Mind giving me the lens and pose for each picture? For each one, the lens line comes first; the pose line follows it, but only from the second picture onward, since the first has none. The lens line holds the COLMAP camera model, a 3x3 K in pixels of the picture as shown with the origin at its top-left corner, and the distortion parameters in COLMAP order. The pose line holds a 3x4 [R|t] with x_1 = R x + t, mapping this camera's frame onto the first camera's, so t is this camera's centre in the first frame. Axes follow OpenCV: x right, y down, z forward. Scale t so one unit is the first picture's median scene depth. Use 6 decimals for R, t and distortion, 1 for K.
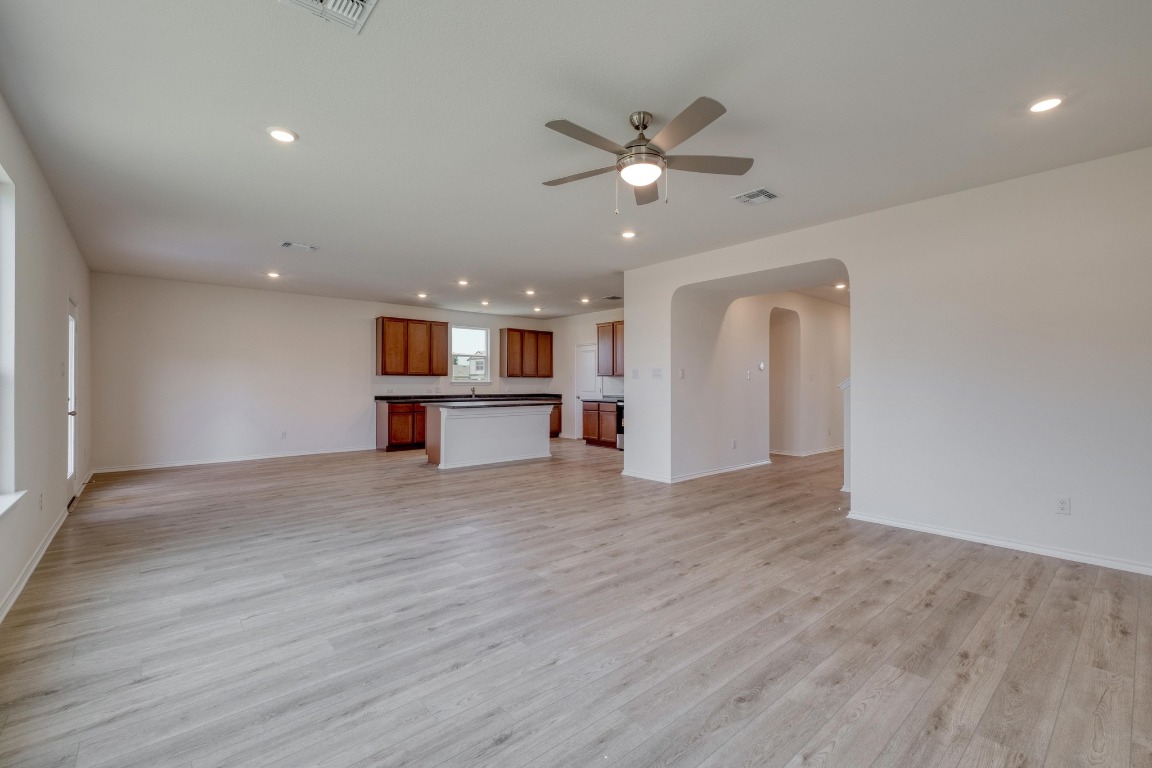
lens RADIAL K [[492.6, 0, 575.8], [0, 492.6, 380.0], [0, 0, 1]] dist [0.004024, -0.003698]
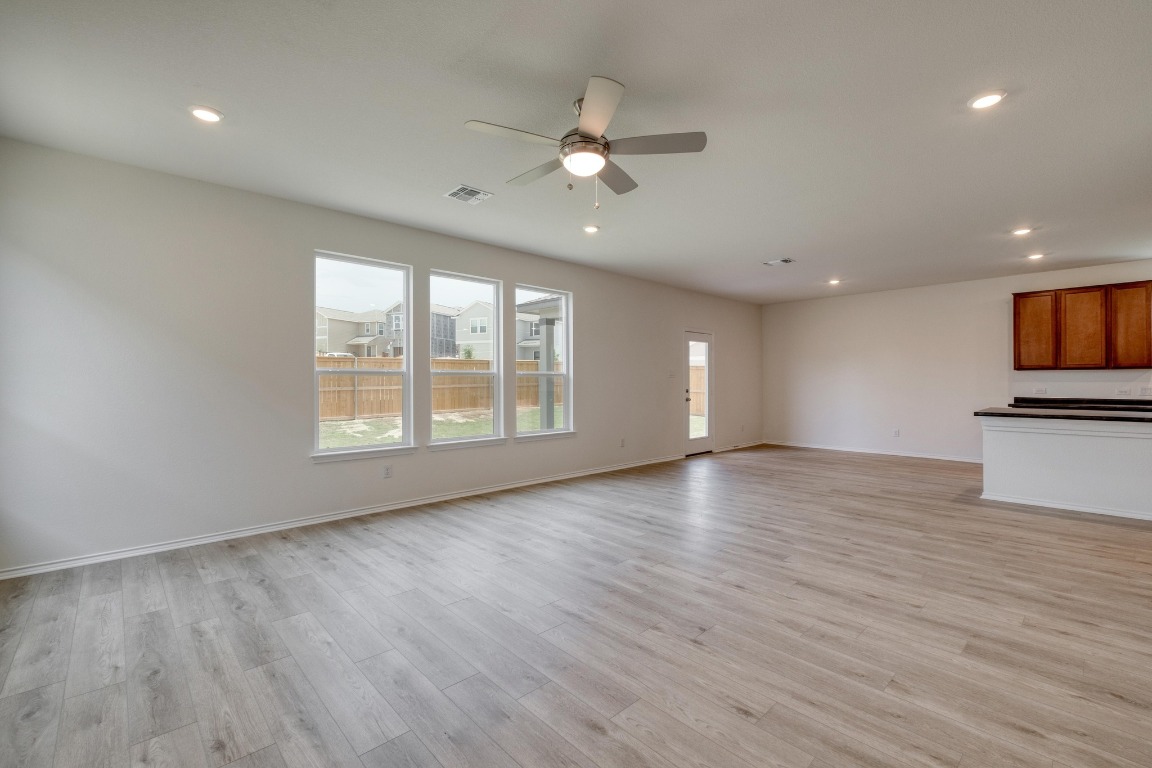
lens RADIAL K [[496.3, 0, 579.9], [0, 496.3, 381.8], [0, 0, 1]] dist [0.008957, -0.007111]
pose [[0.044481, -0.000206, -0.999010, 0.853994], [0.008119, 0.999967, 0.000156, 0.007682], [0.998977, -0.008118, 0.044482, 0.735561]]
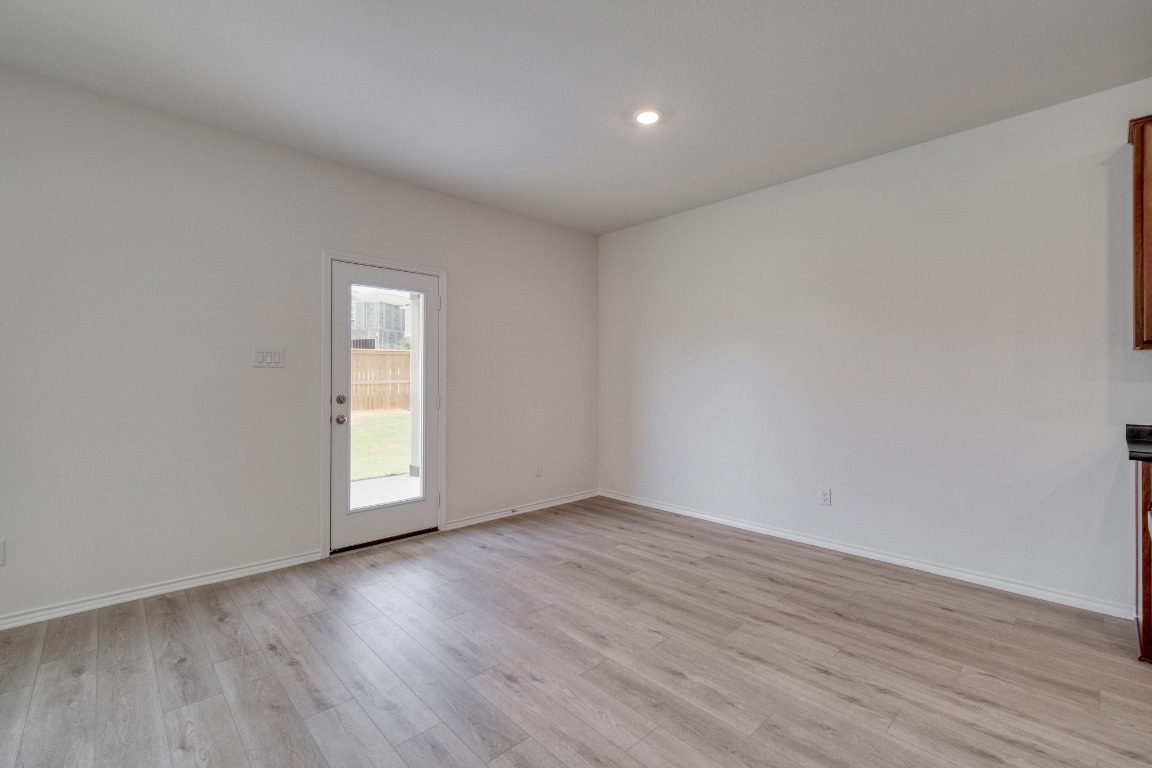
lens RADIAL K [[496.3, 0, 579.9], [0, 496.3, 381.8], [0, 0, 1]] dist [0.008957, -0.007111]
pose [[0.047959, 0.006094, -0.998831, -0.375157], [0.005384, 0.999965, 0.006360, 0.014636], [0.998835, -0.005682, 0.047925, 1.735800]]
